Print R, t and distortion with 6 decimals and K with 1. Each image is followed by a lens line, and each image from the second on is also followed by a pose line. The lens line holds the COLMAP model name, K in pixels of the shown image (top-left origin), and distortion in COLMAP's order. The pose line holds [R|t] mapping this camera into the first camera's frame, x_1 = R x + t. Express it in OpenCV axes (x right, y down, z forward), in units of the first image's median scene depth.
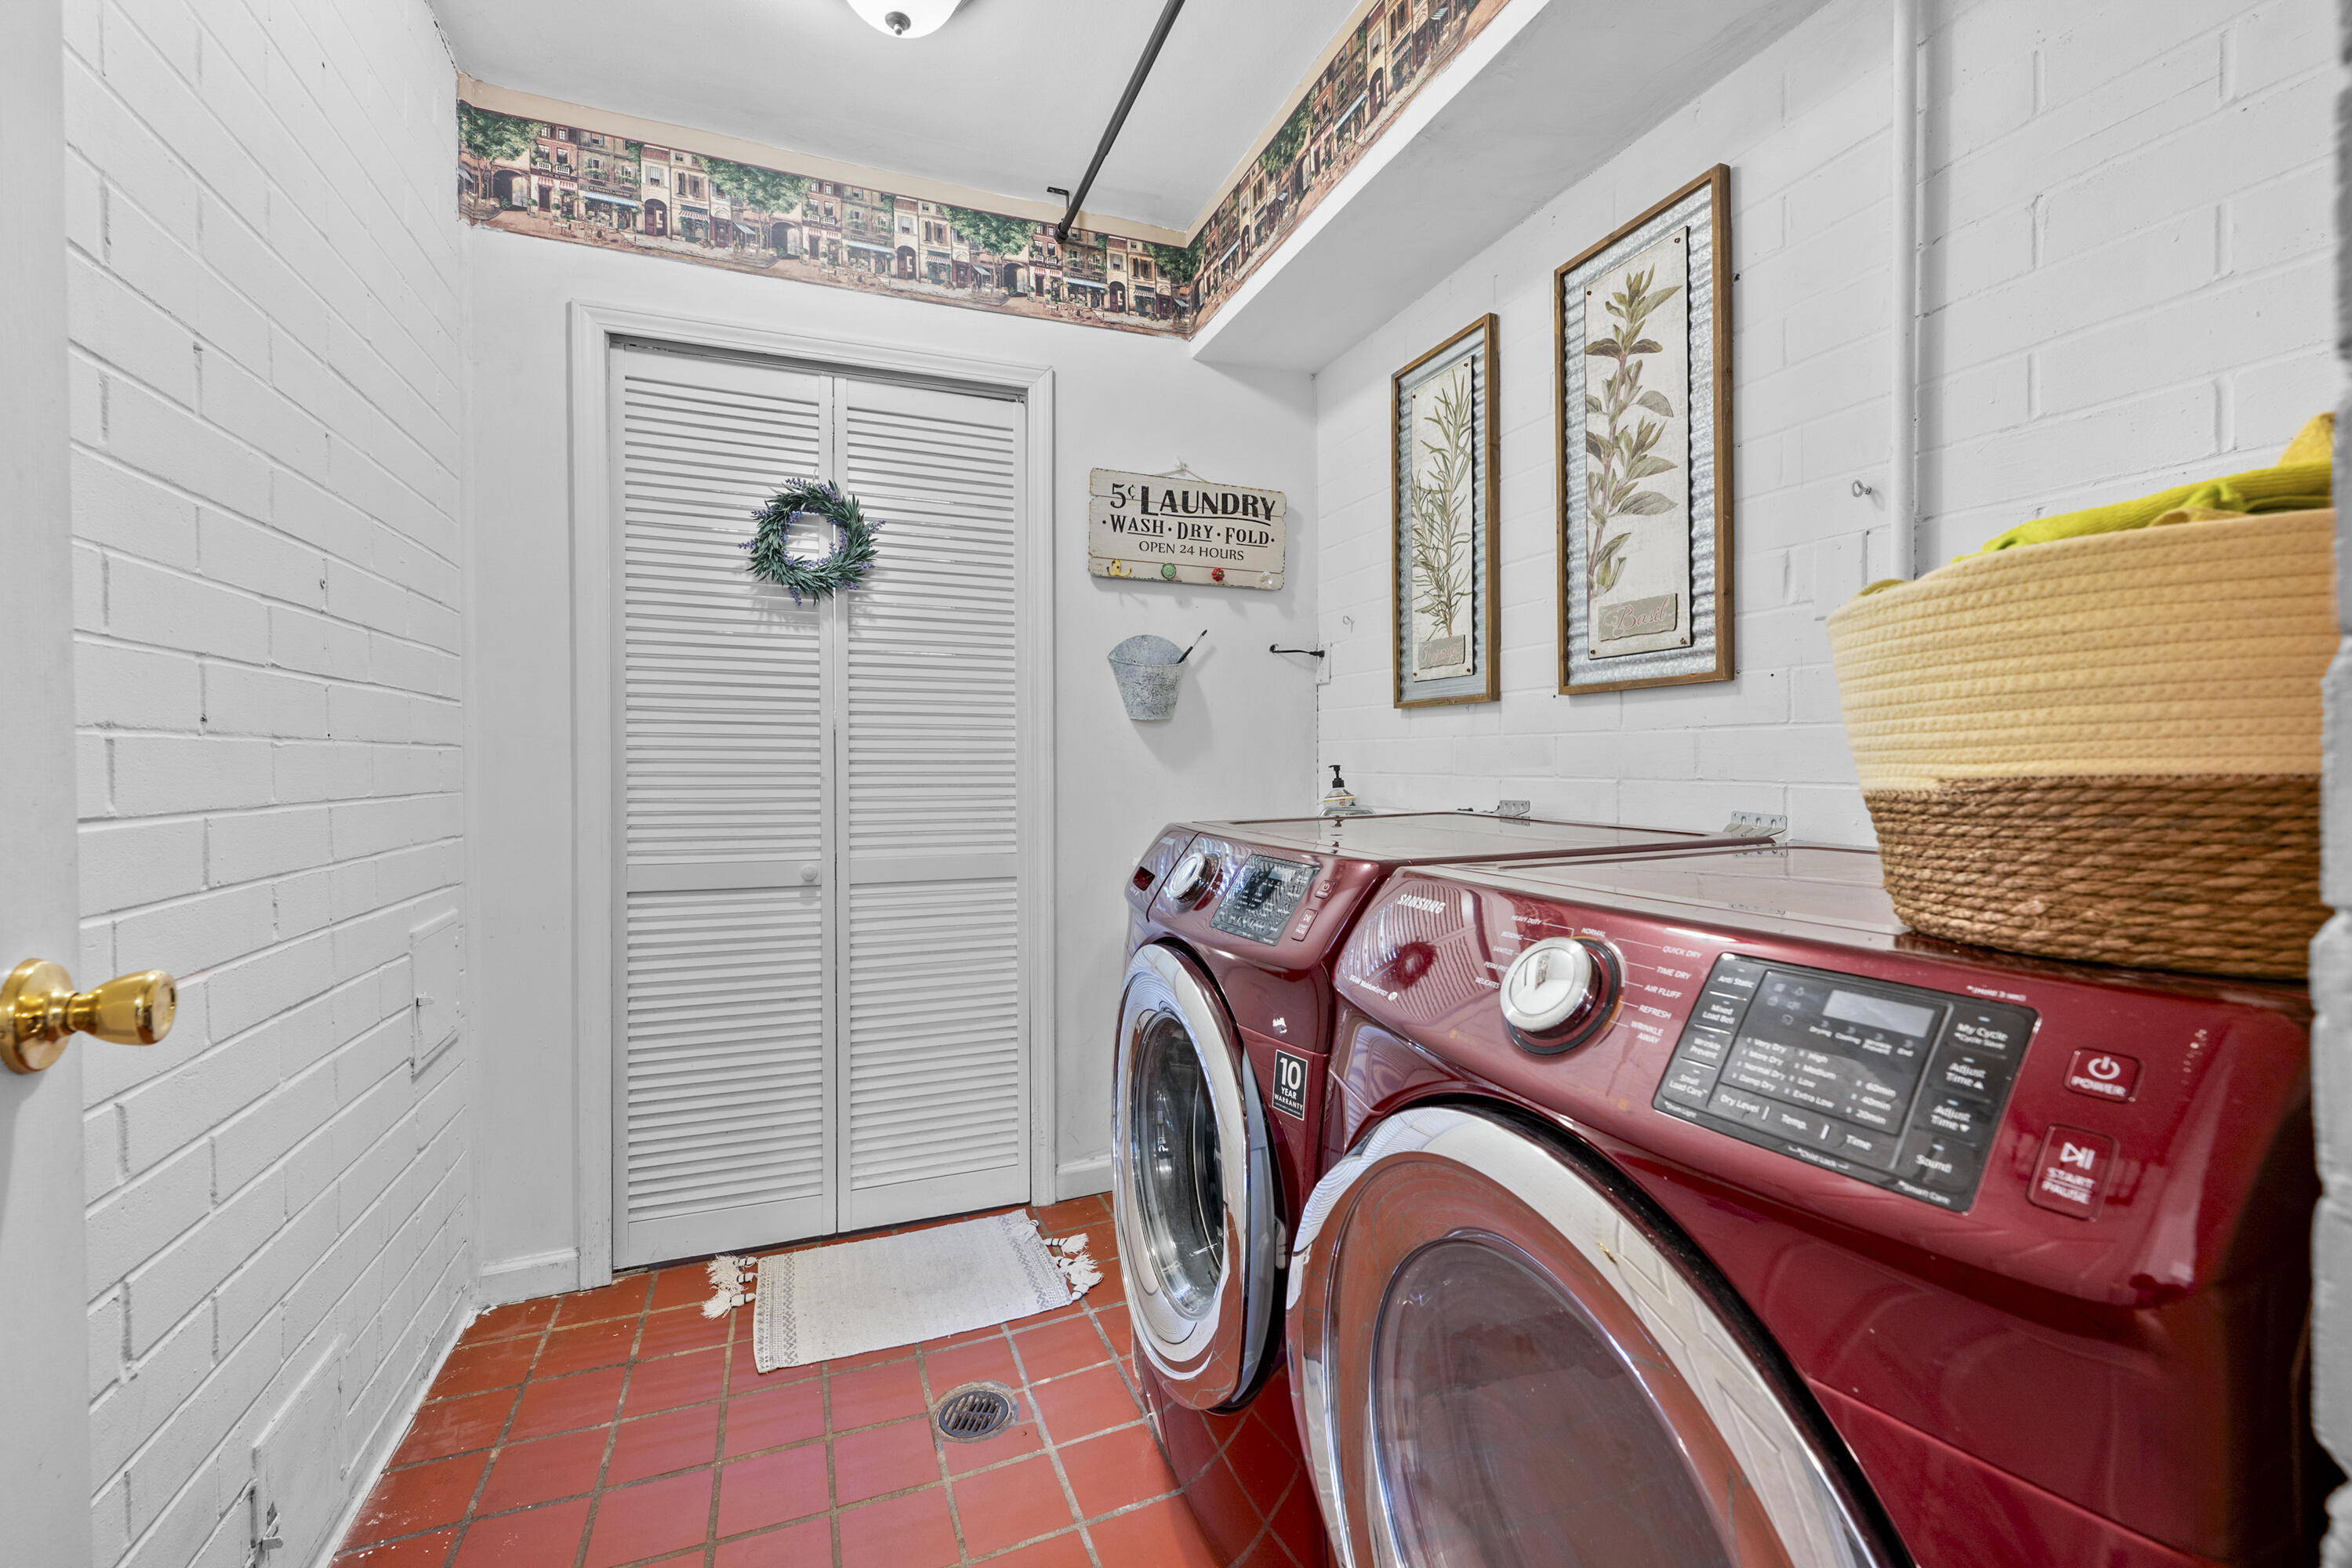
lens RADIAL K [[943.2, 0, 1179.6], [0, 943.2, 759.7], [0, 0, 1]] dist [-0.002388, -0.000063]
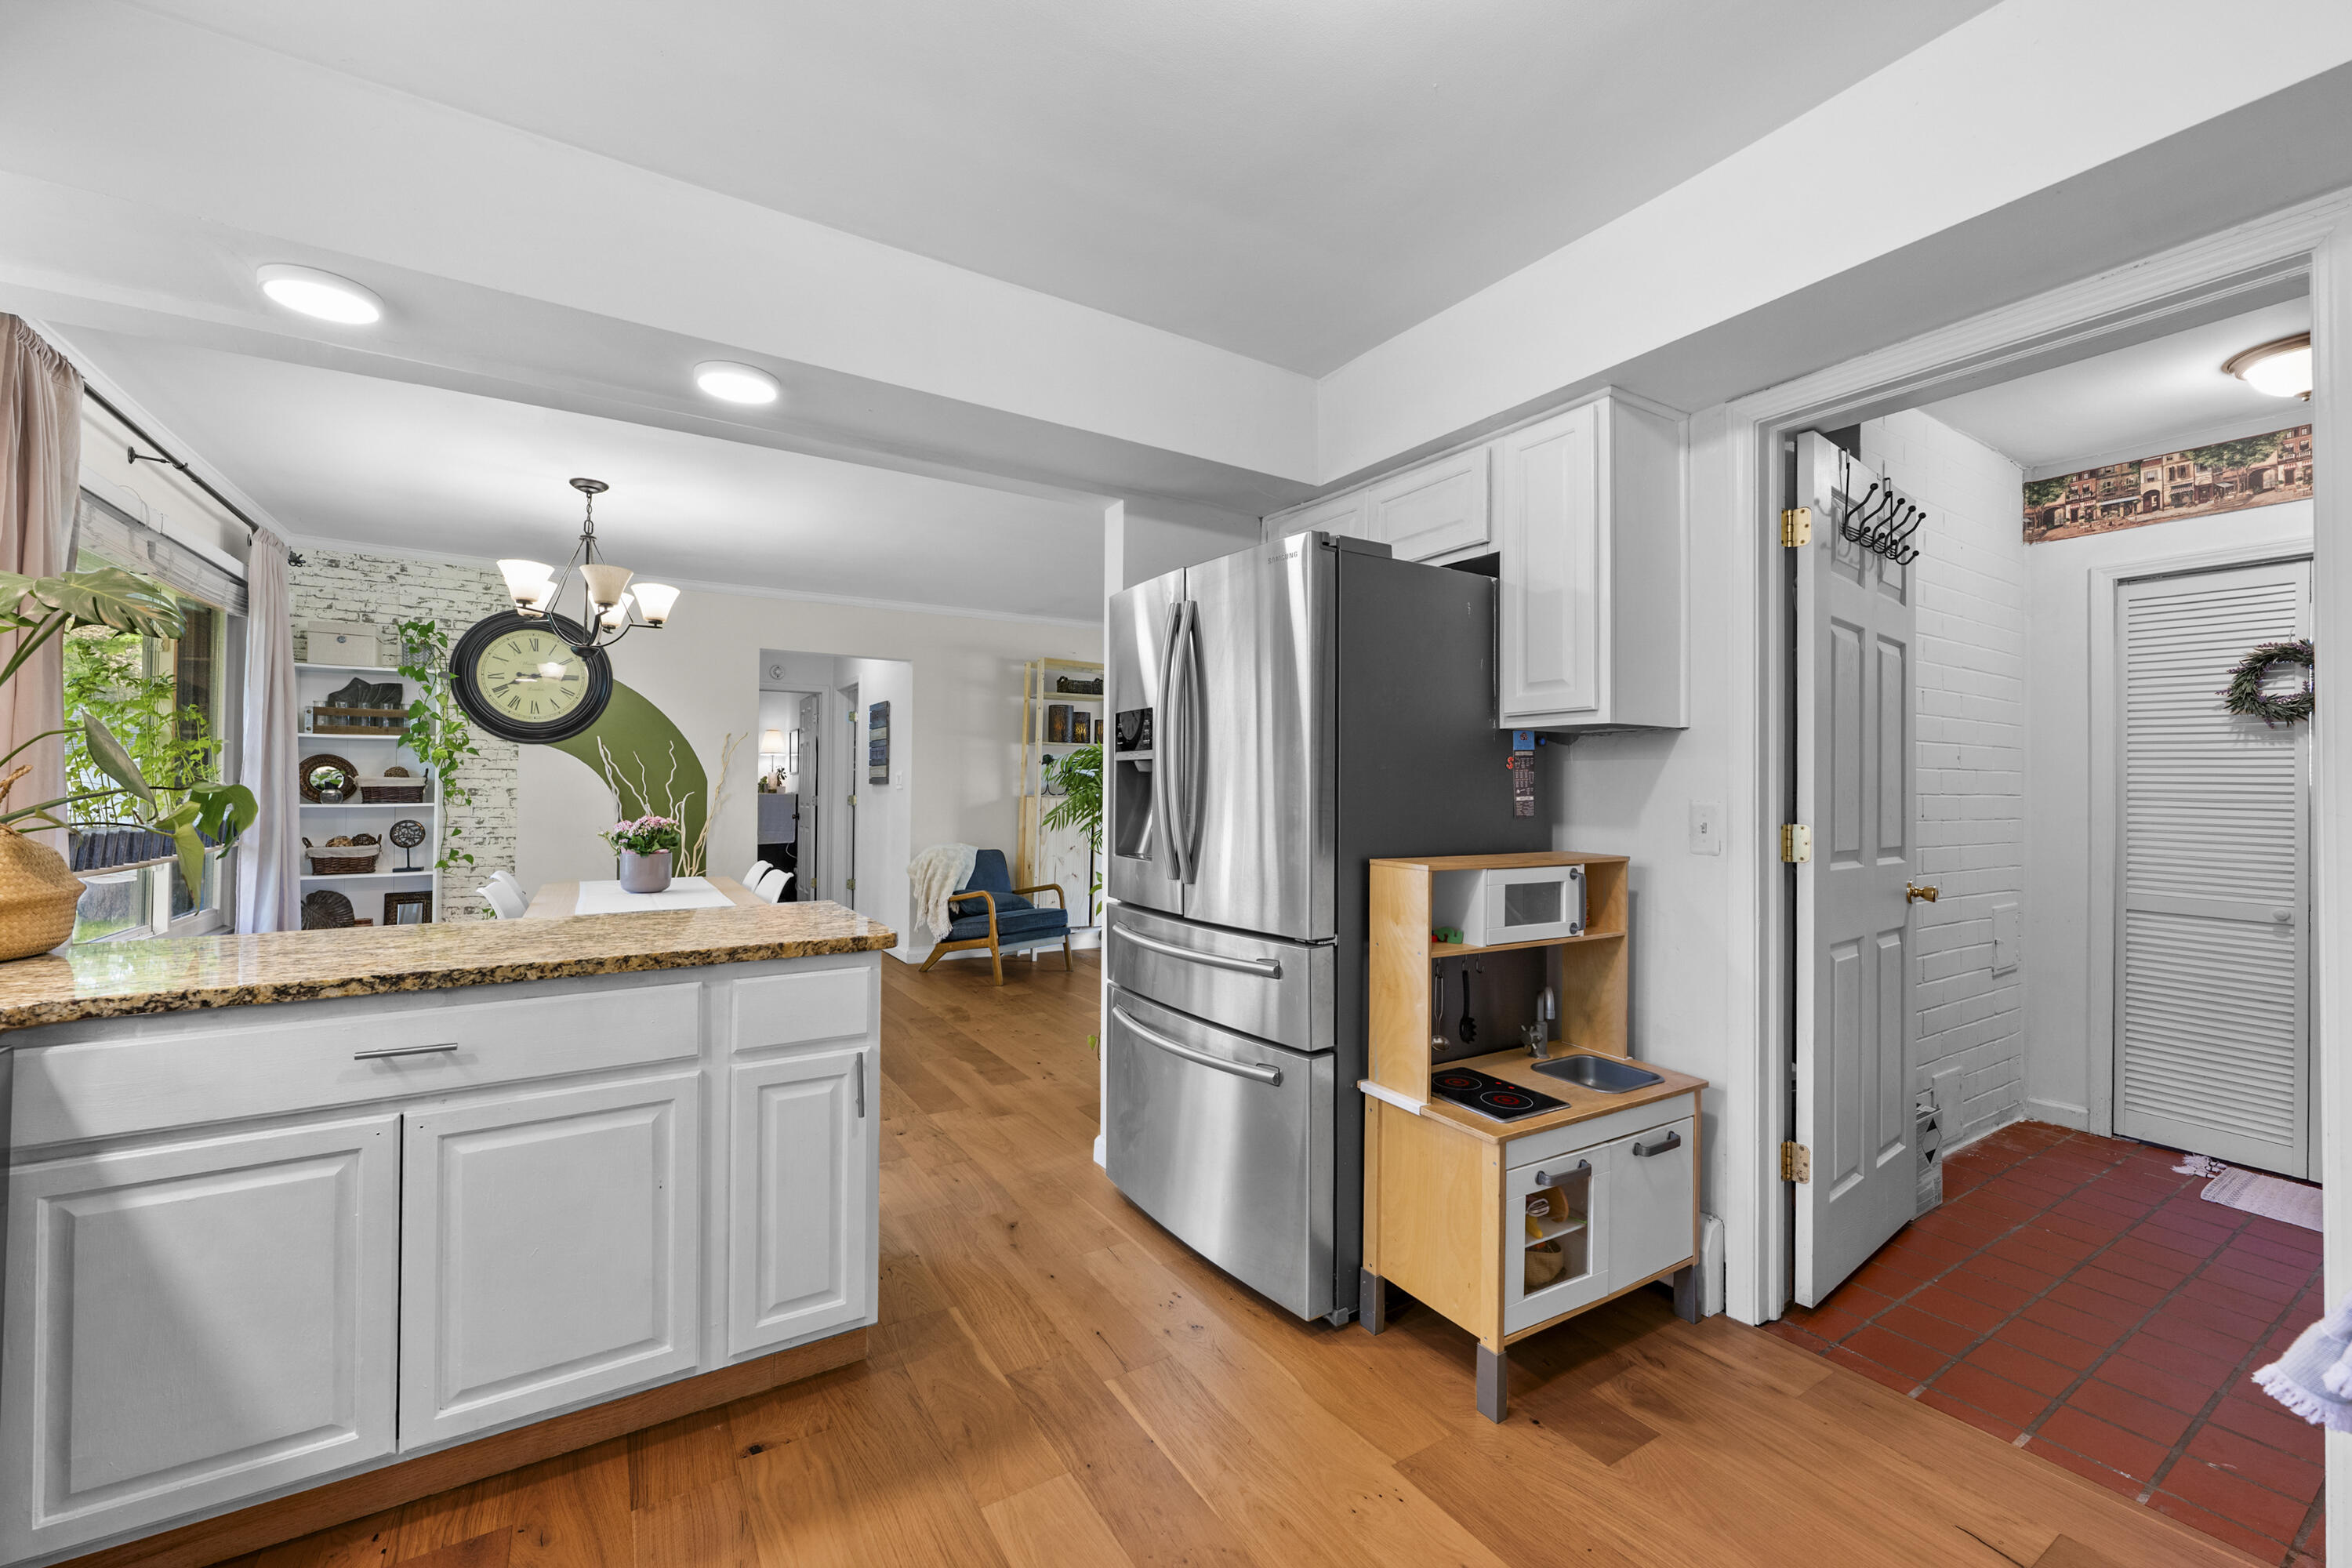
lens RADIAL K [[935.3, 0, 1176.0], [0, 935.3, 784.0], [0, 0, 1]] dist [-0.001251, 0.000017]
pose [[0.168453, 0.002550, -0.985706, 0.716237], [-0.012723, 0.999919, 0.000412, -0.056765], [0.985628, 0.012472, 0.168472, -0.886445]]
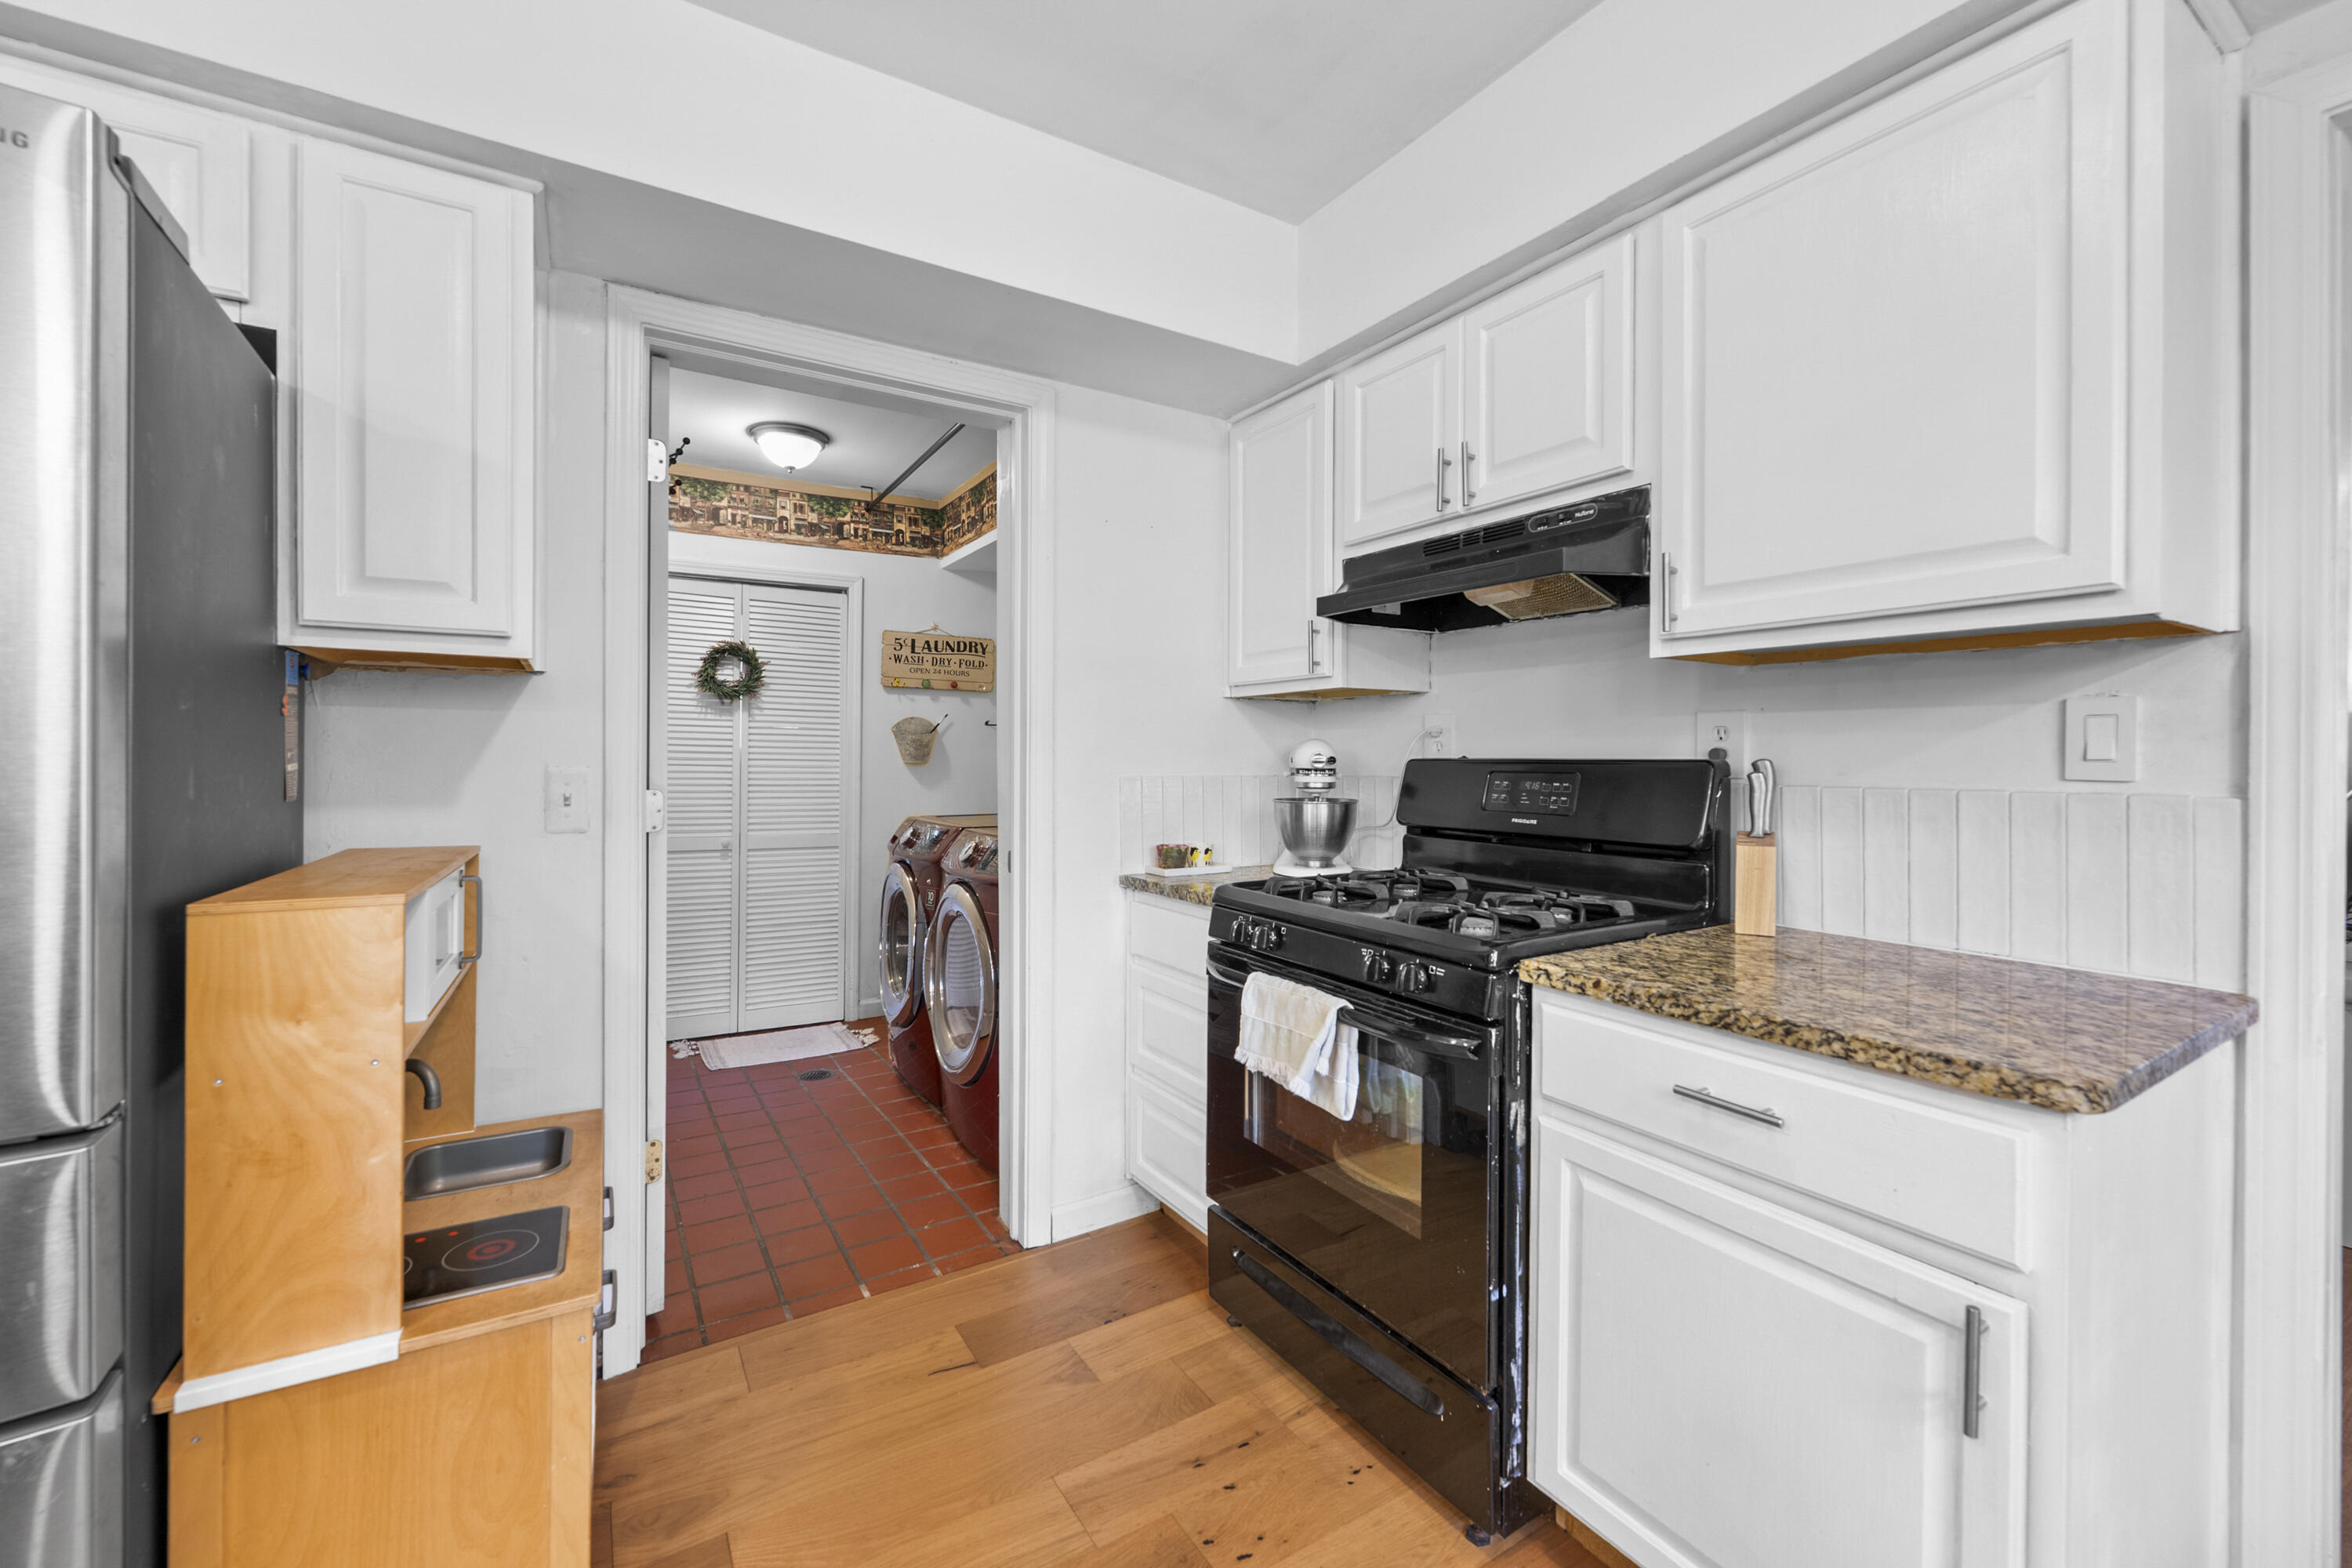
lens RADIAL K [[943.2, 0, 1179.6], [0, 943.2, 759.7], [0, 0, 1]] dist [-0.002388, -0.000063]
pose [[0.984481, 0.014148, 0.174920, 0.179363], [-0.013679, 0.999899, -0.003889, -0.054779], [-0.174957, 0.001436, 0.984575, -1.053505]]
